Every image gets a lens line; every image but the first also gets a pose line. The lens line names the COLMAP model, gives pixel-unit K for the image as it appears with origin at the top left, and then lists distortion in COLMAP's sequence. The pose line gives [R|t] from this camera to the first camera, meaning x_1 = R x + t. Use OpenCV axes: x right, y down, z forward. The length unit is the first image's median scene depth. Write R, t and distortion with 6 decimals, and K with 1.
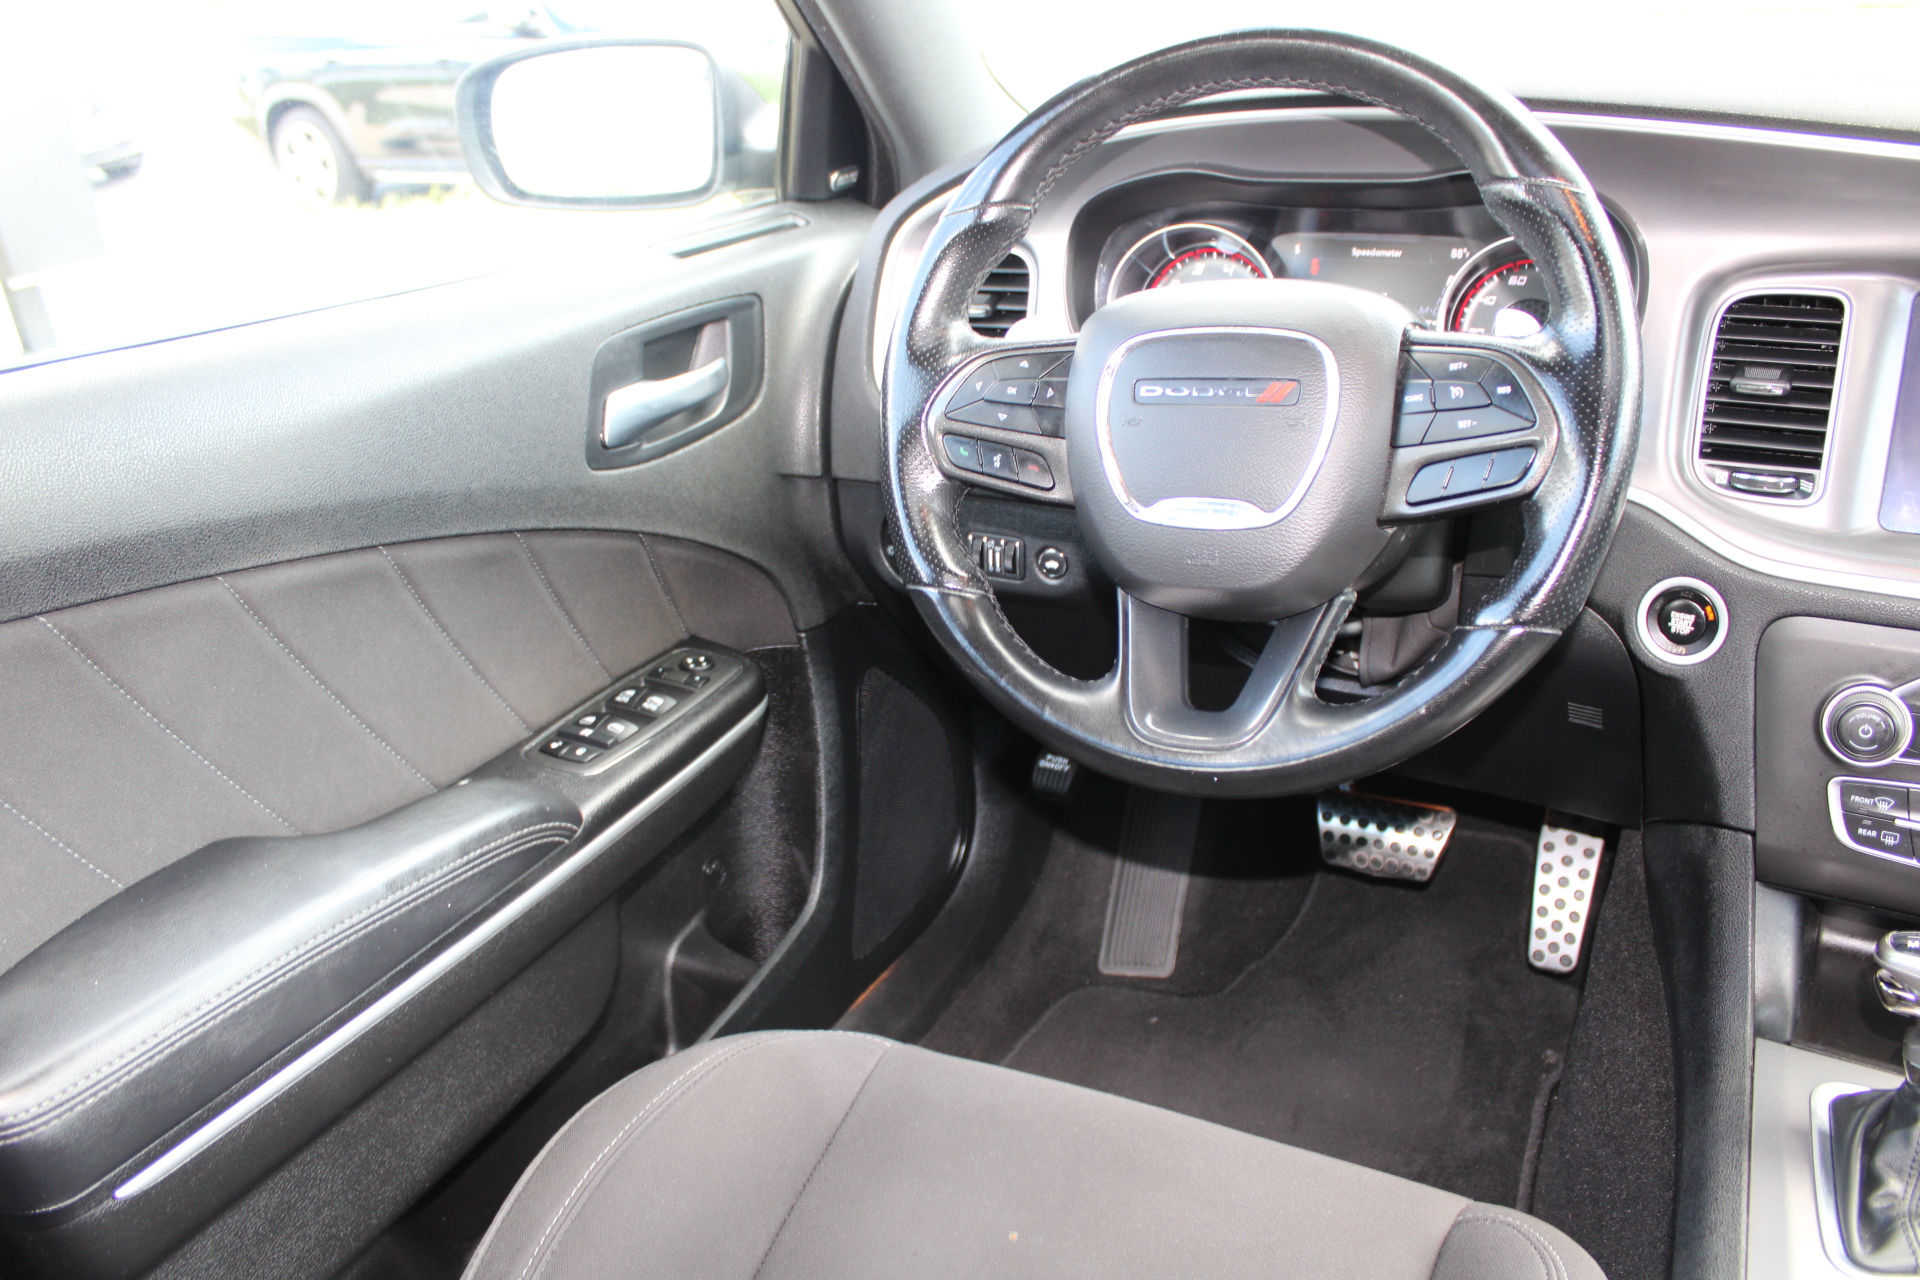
lens RADIAL K [[1559.1, 0, 942.5], [0, 1559.1, 631.1], [0, 0, 1]] dist [-0.175539, 0.147137]
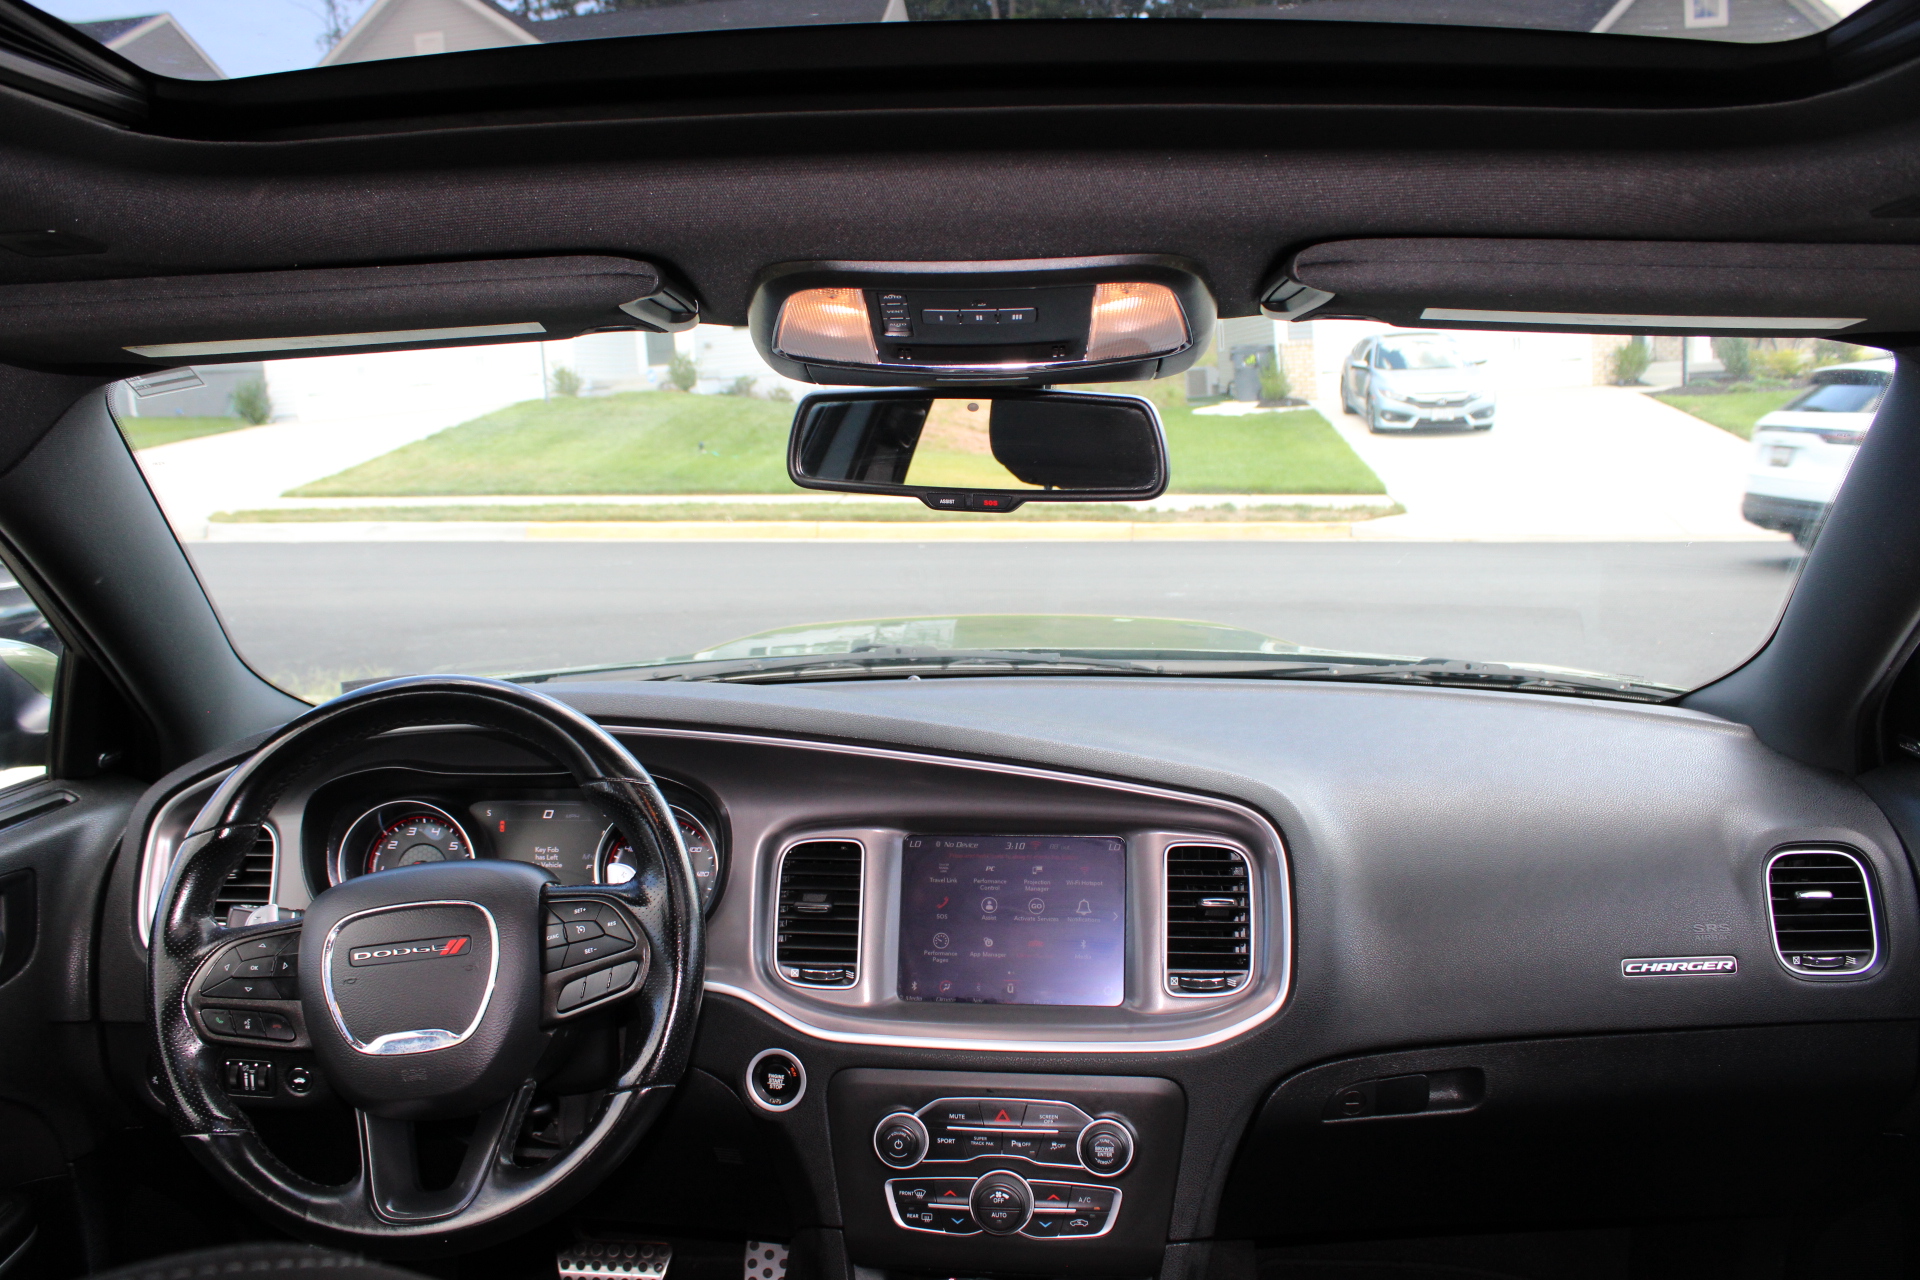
lens RADIAL K [[1559.1, 0, 942.5], [0, 1559.1, 631.1], [0, 0, 1]] dist [-0.175539, 0.147137]
pose [[0.898029, 0.002624, 0.439929, 0.005807], [0.121773, 0.959429, -0.254296, -0.025231], [-0.422748, 0.281937, 0.861276, -0.400655]]
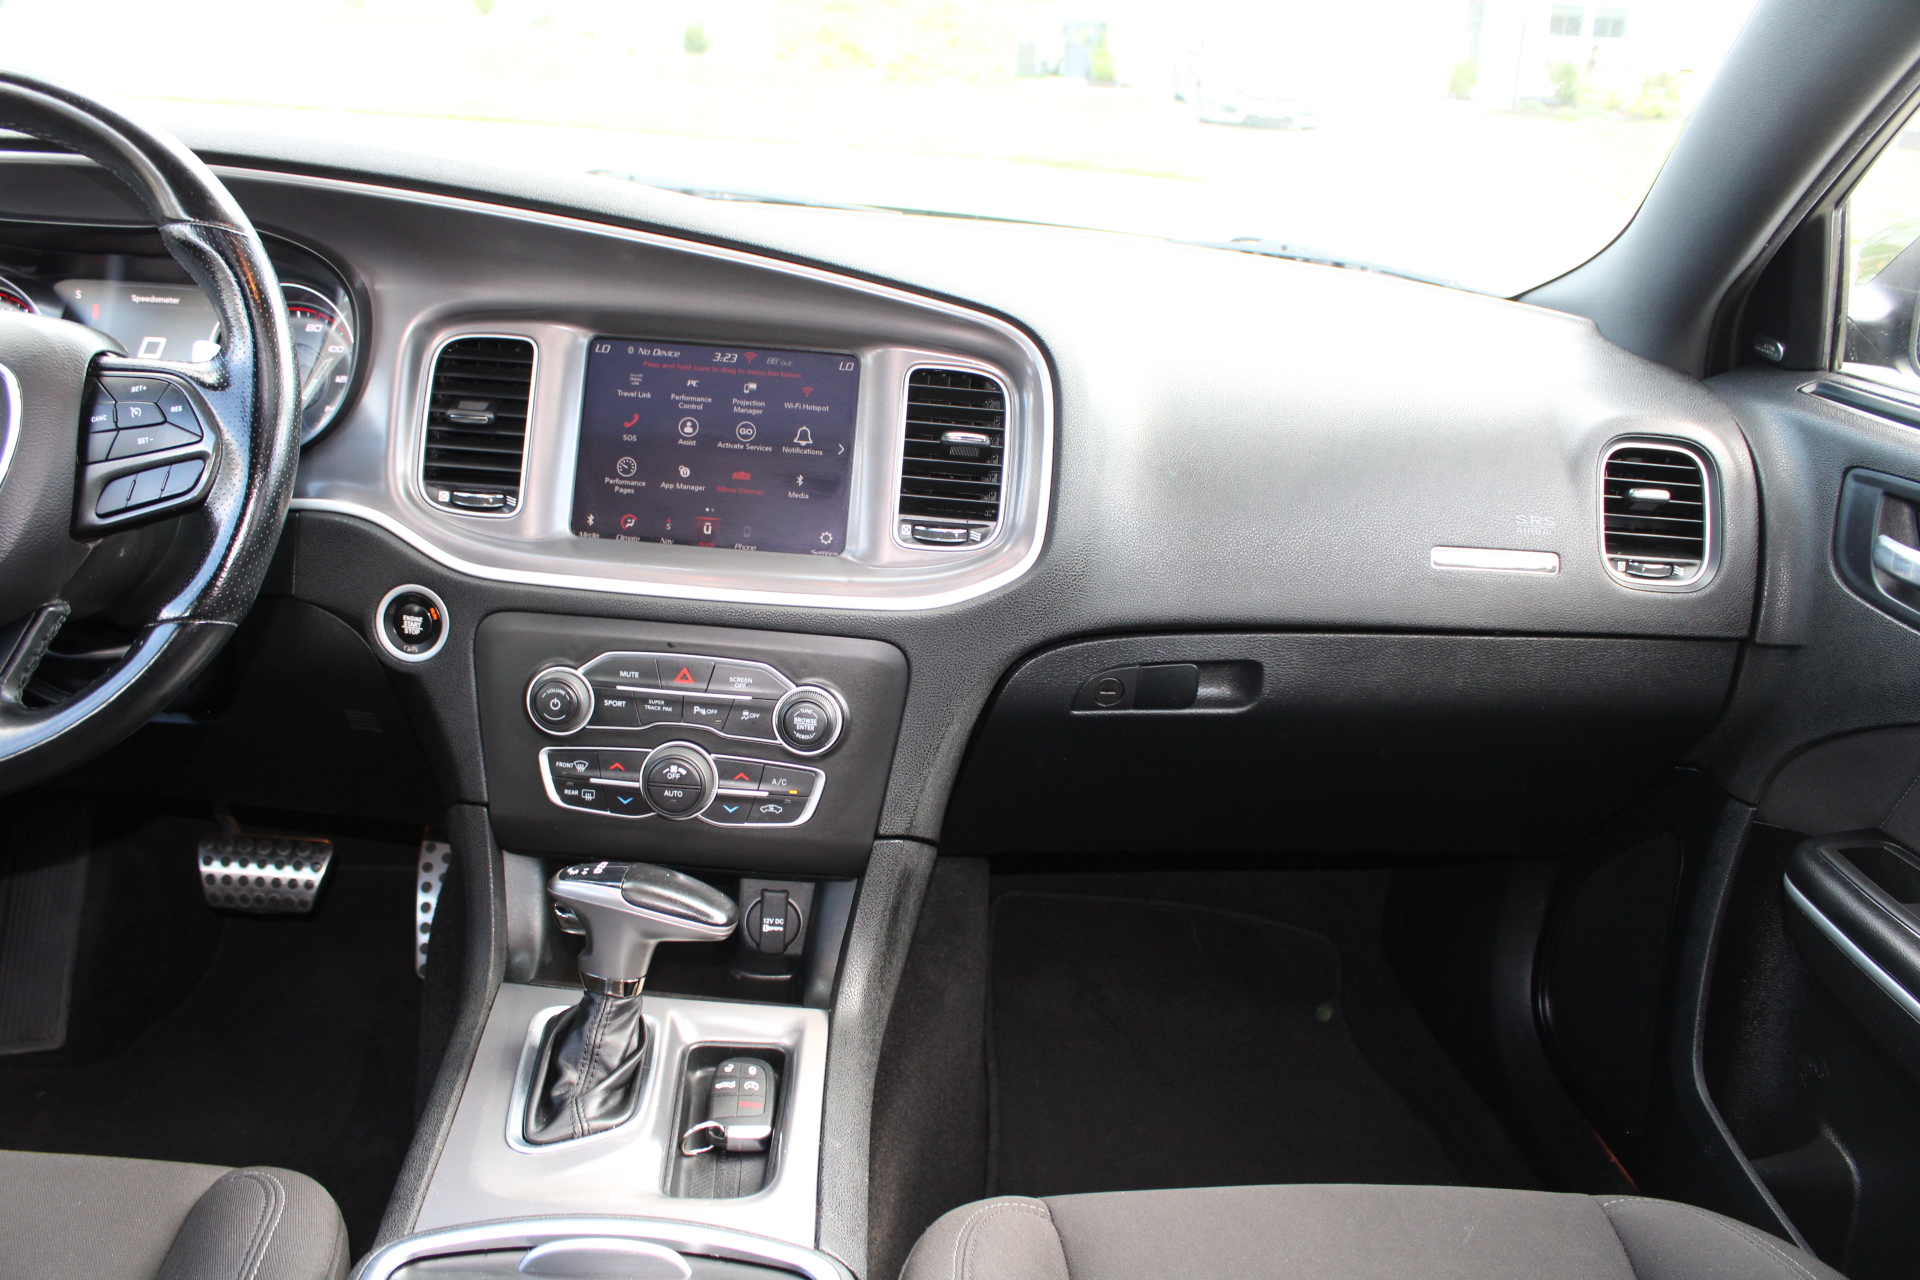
lens RADIAL K [[1559.1, 0, 942.5], [0, 1559.1, 631.1], [0, 0, 1]] dist [-0.175539, 0.147137]
pose [[0.833122, -0.043040, 0.551412, 0.191388], [0.075841, 0.996440, -0.036811, 0.071993], [-0.547865, 0.072488, 0.833420, -0.171307]]
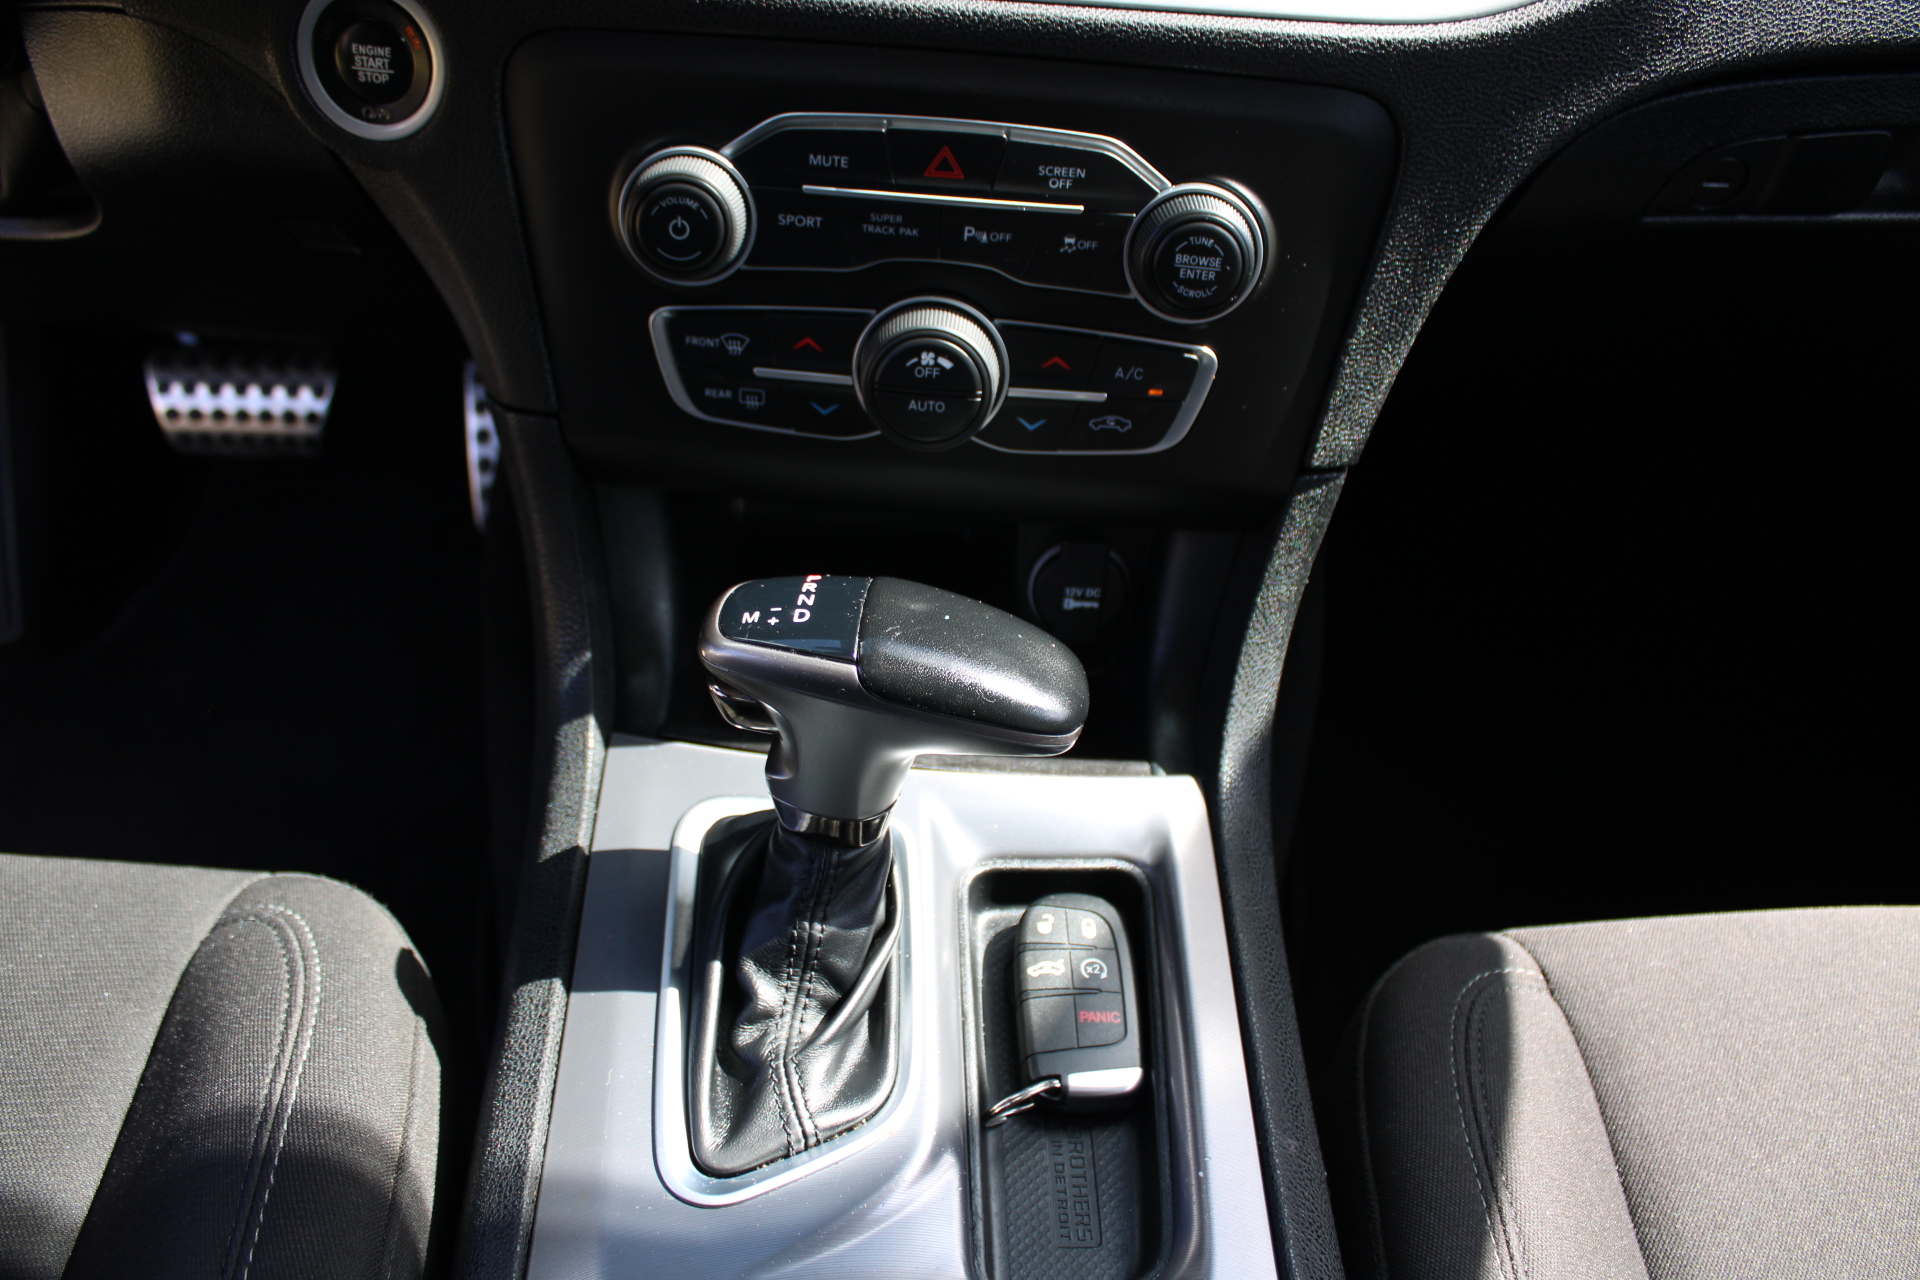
lens RADIAL K [[1559.1, 0, 942.5], [0, 1559.1, 631.1], [0, 0, 1]] dist [-0.175539, 0.147137]
pose [[0.859430, -0.250775, 0.445525, 0.376598], [0.080825, 0.927122, 0.365940, 0.003187], [-0.504824, -0.278490, 0.817065, 0.394959]]
